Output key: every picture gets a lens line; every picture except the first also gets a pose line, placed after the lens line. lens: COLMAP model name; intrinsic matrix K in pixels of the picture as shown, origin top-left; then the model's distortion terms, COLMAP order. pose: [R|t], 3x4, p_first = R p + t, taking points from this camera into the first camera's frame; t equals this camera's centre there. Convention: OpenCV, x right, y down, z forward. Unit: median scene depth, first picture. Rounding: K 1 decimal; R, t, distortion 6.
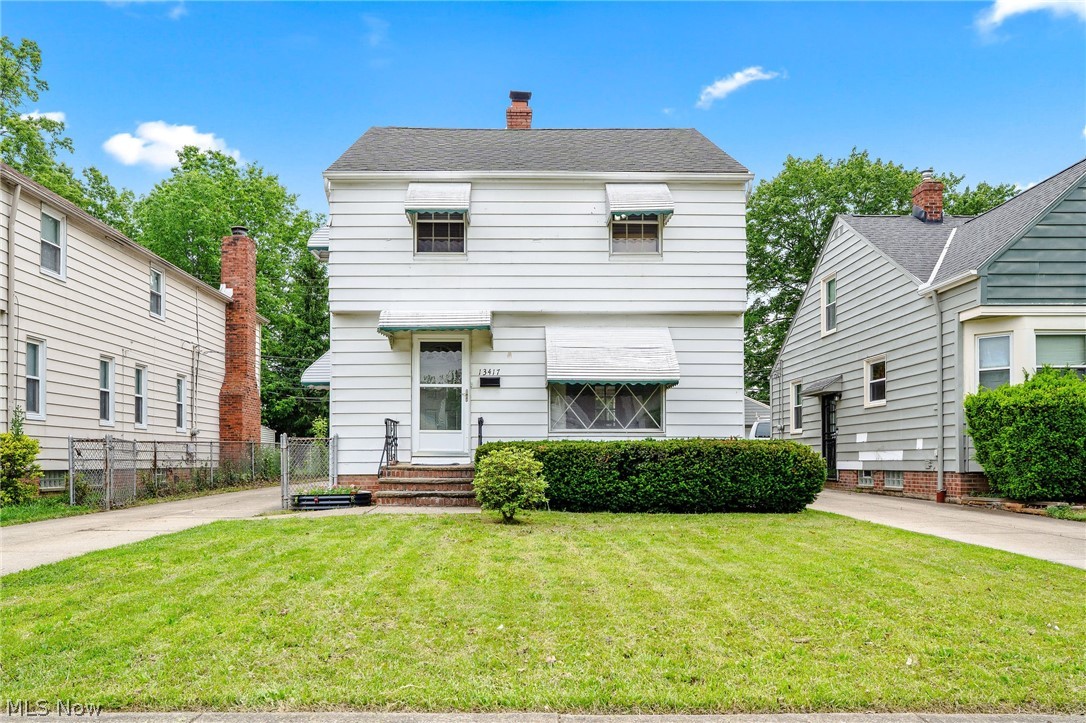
lens RADIAL K [[803.8, 0, 543.0], [0, 803.8, 361.5], [0, 0, 1]] dist [-0.024302, 0.004037]
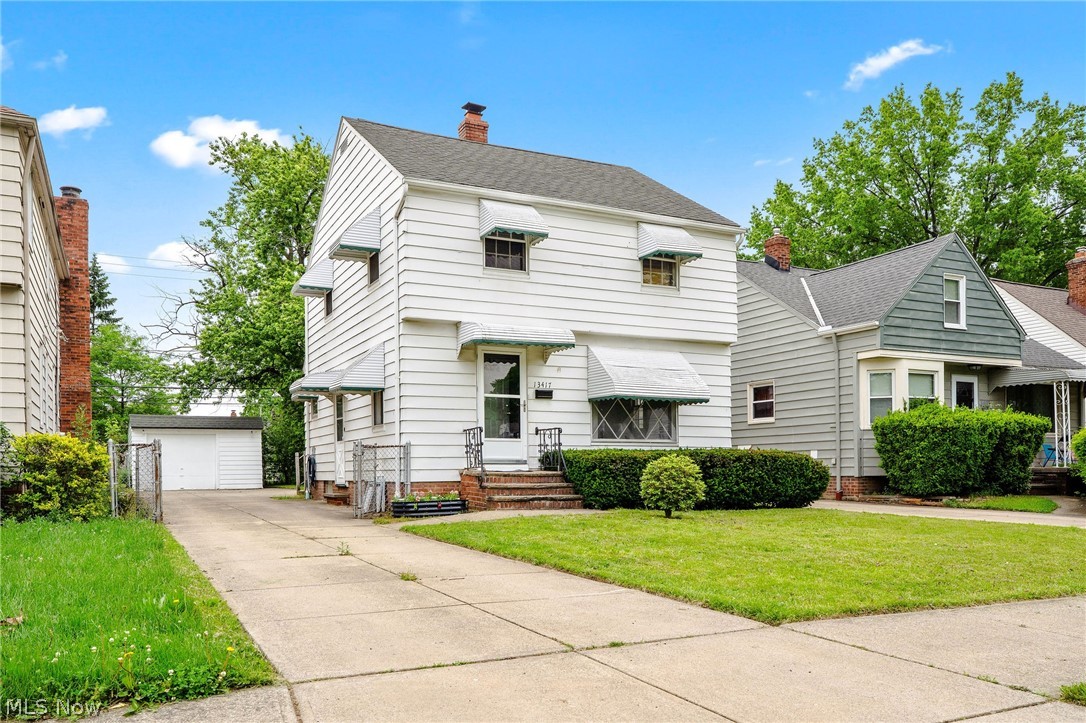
lens RADIAL K [[890.3, 0, 543.0], [0, 890.3, 361.5], [0, 0, 1]] dist [0.000580, -0.002602]
pose [[0.894210, 0.050831, 0.444753, -0.598447], [-0.050295, 0.998650, -0.013014, -0.002614], [-0.444814, -0.010731, 0.895559, -0.064658]]
